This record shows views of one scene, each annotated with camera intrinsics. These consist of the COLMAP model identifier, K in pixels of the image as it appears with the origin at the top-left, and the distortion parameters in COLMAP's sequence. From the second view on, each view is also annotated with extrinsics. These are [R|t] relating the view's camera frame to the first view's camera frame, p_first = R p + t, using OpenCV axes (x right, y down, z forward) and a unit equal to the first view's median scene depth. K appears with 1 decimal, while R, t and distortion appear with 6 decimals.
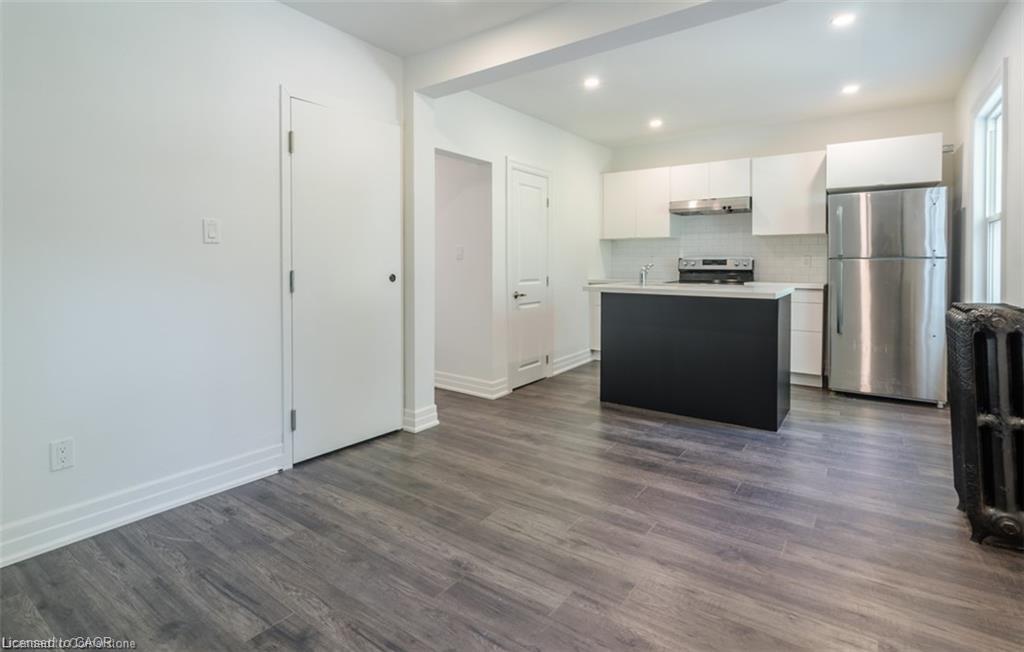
lens RADIAL K [[505.6, 0, 510.0], [0, 505.6, 268.0], [0, 0, 1]] dist [0.000571, 0.001065]
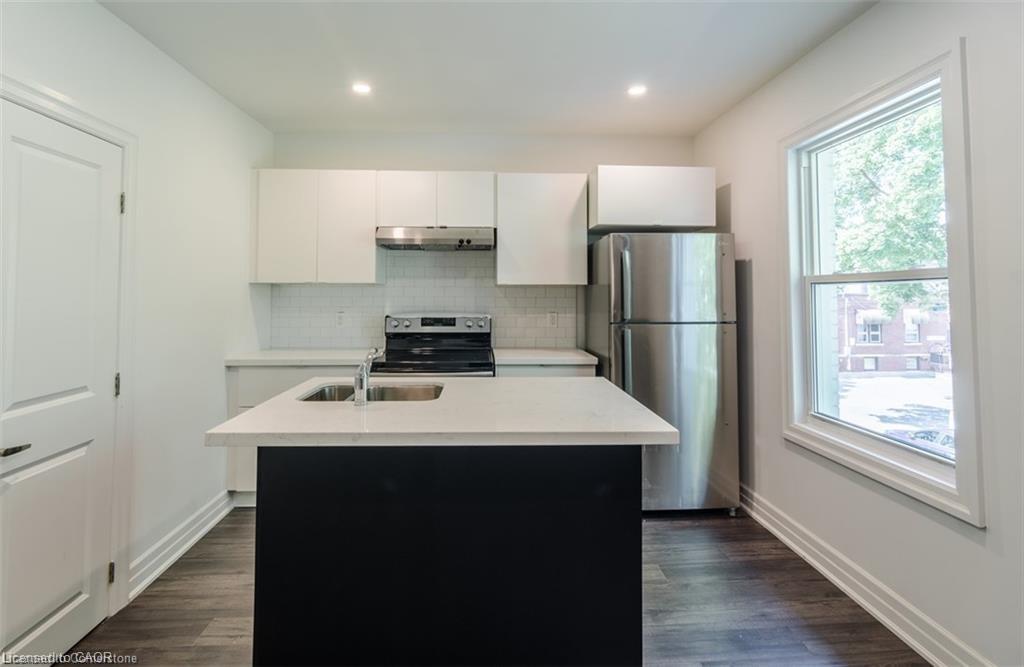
lens RADIAL K [[496.7, 0, 501.0], [0, 496.7, 276.7], [0, 0, 1]] dist [-0.003191, -0.000310]
pose [[0.791262, 0.022200, 0.611074, 0.083950], [0.004267, 0.999116, -0.041822, -0.053976], [-0.611462, 0.035699, 0.790468, 0.535097]]
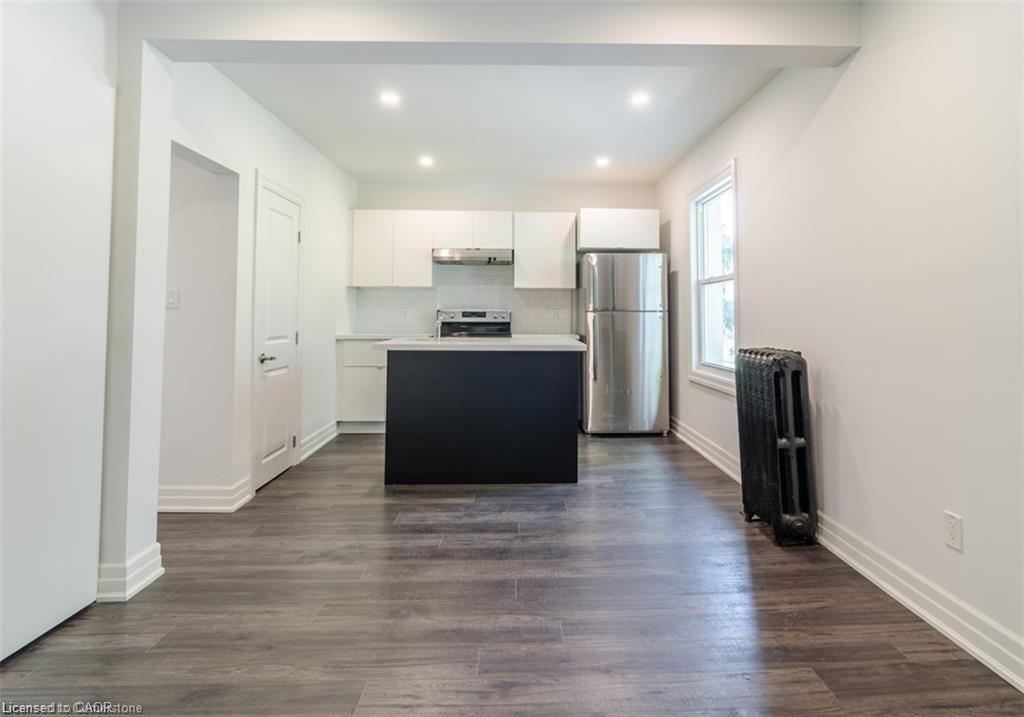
lens RADIAL K [[535.4, 0, 538.5], [0, 535.4, 290.8], [0, 0, 1]] dist [-0.000596, 0.000605]
pose [[0.788939, 0.030422, 0.613717, -0.157520], [0.003583, 0.998529, -0.054104, -0.000811], [-0.614461, 0.044884, 0.787670, 0.149177]]
